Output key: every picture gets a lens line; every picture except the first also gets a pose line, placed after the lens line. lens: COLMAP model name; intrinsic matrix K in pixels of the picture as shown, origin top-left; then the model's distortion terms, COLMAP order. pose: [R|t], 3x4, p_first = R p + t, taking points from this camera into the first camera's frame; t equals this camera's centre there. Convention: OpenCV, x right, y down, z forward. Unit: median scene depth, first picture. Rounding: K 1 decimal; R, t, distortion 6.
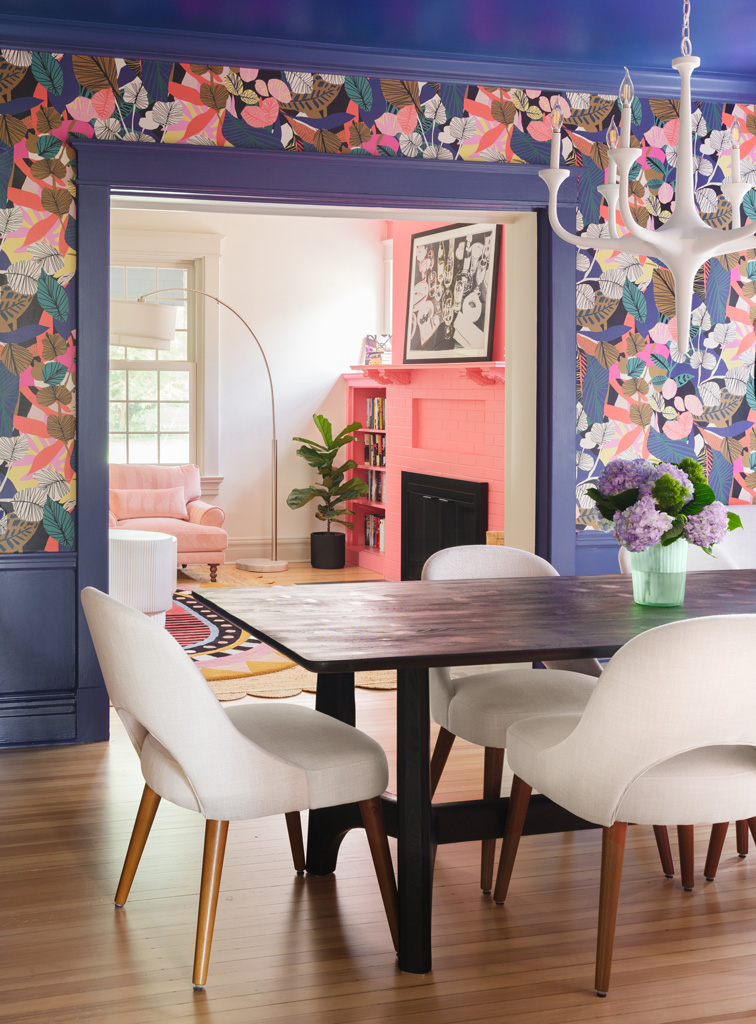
lens RADIAL K [[1533.2, 0, 378.6], [0, 1533.2, 508.1], [0, 0, 1]] dist [0.002584, 0.000000]
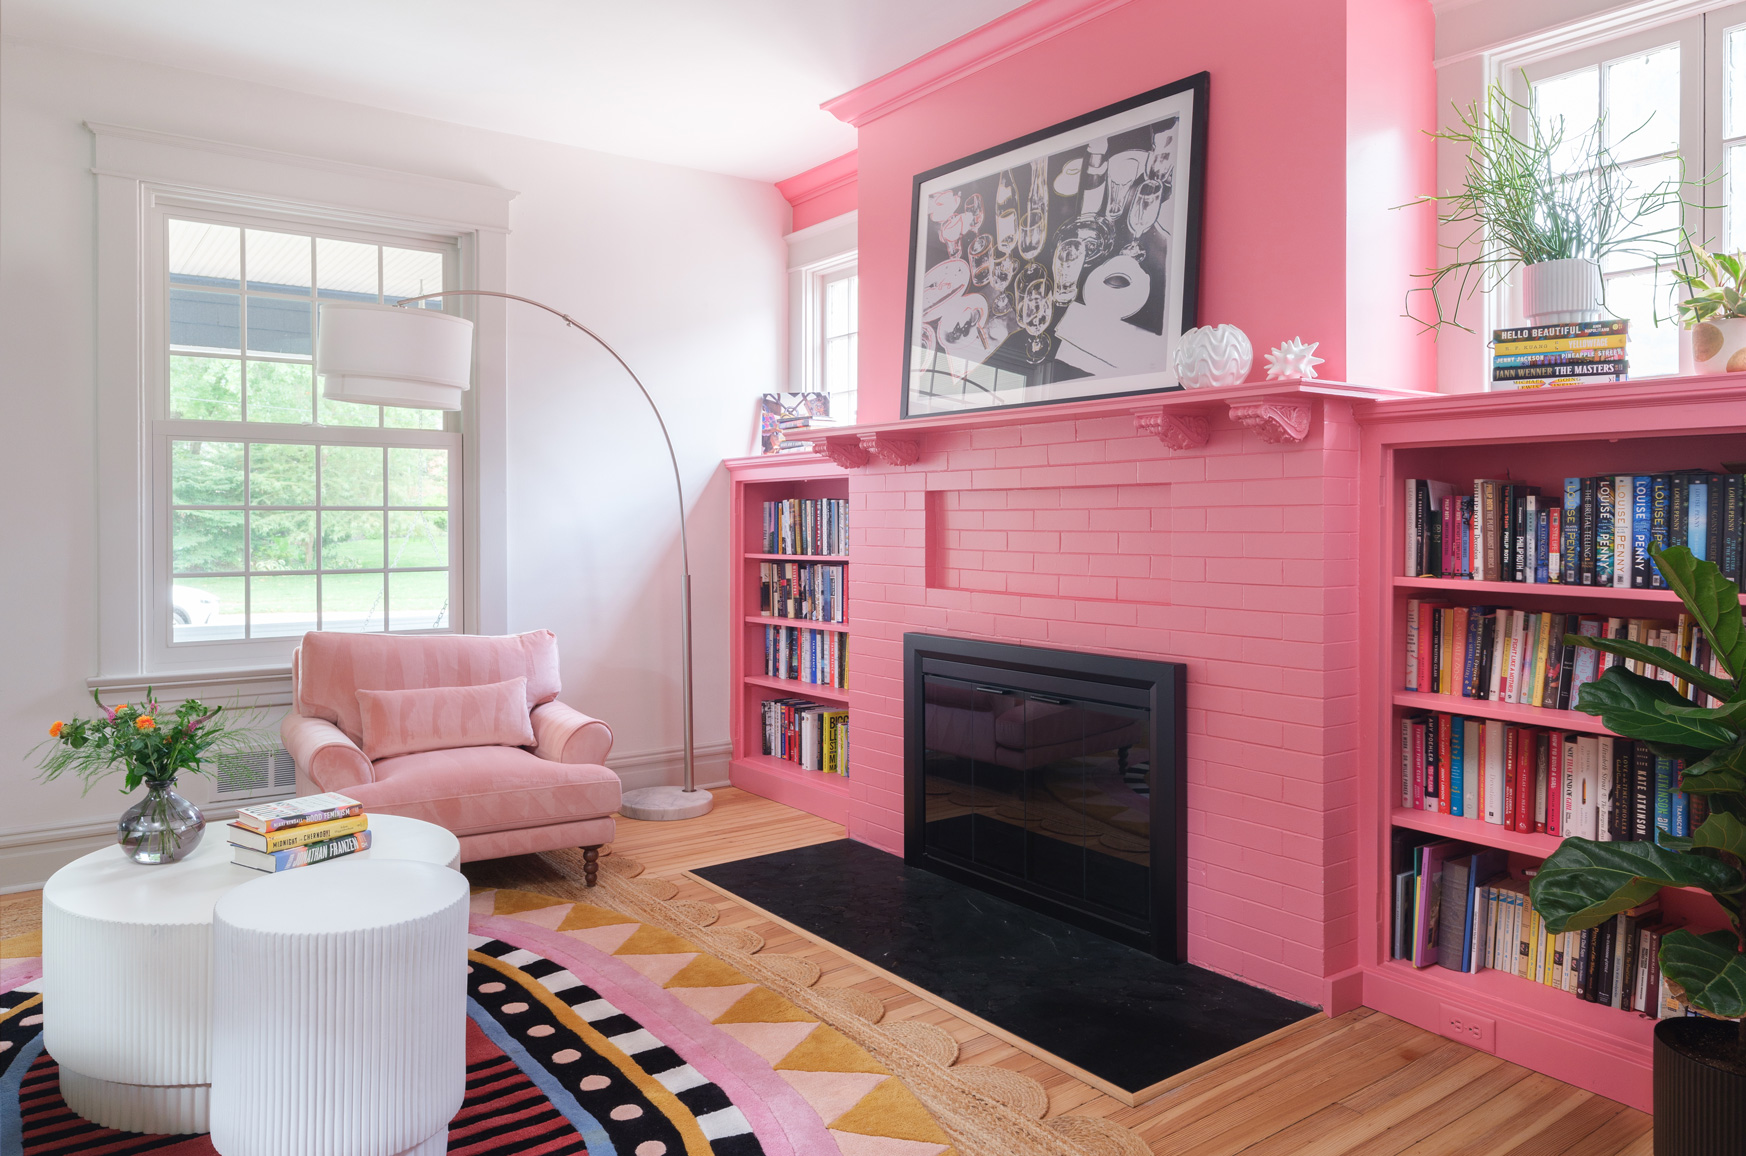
lens RADIAL K [[1186.0, 0, 861.8], [0, 1186.0, 528.2], [0, 0, 1]] dist [0.004612, 0.002811]
pose [[0.963508, -0.016025, 0.267201, -0.107156], [0.035919, 0.996919, -0.069733, -0.033326], [-0.265260, 0.076786, 0.961115, 0.645044]]
